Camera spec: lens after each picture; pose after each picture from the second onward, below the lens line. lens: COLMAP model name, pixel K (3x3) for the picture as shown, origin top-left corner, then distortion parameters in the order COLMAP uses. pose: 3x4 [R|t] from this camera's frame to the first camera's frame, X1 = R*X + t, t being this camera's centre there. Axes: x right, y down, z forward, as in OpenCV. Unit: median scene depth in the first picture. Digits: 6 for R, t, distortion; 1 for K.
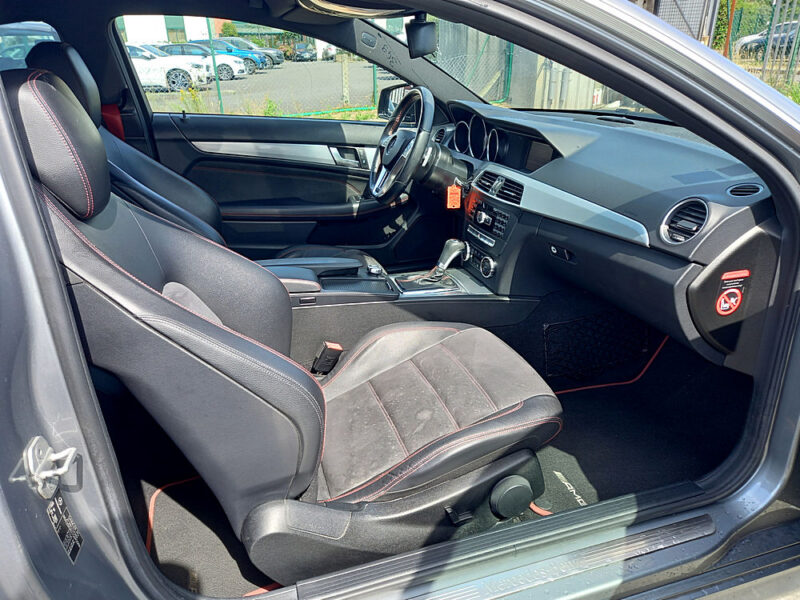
lens RADIAL K [[582.9, 0, 404.2], [0, 582.9, 299.1], [0, 0, 1]] dist [0.068669, -0.057437]
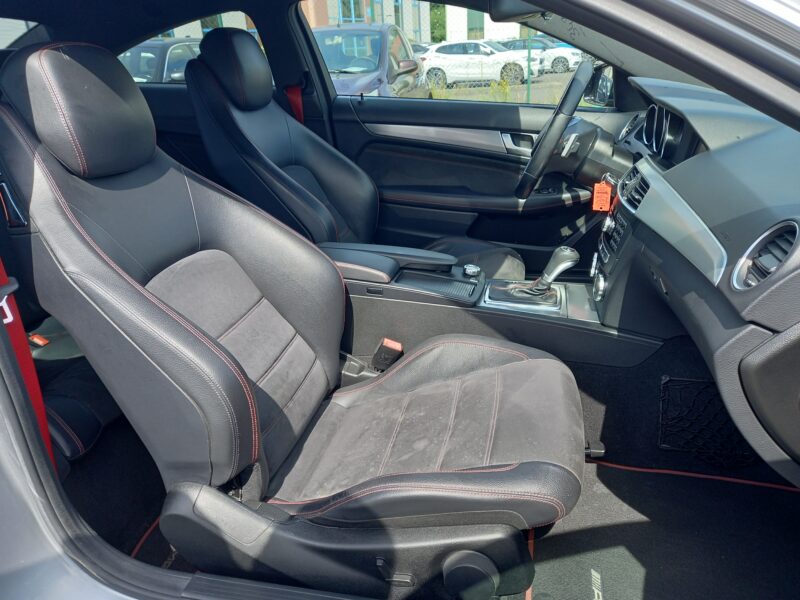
lens RADIAL K [[582.9, 0, 404.2], [0, 582.9, 299.1], [0, 0, 1]] dist [0.068669, -0.057437]
pose [[0.860217, 0.168660, -0.481228, 0.293217], [-0.163762, 0.985101, 0.052526, -0.037508], [0.482917, 0.033623, 0.875020, 0.181135]]
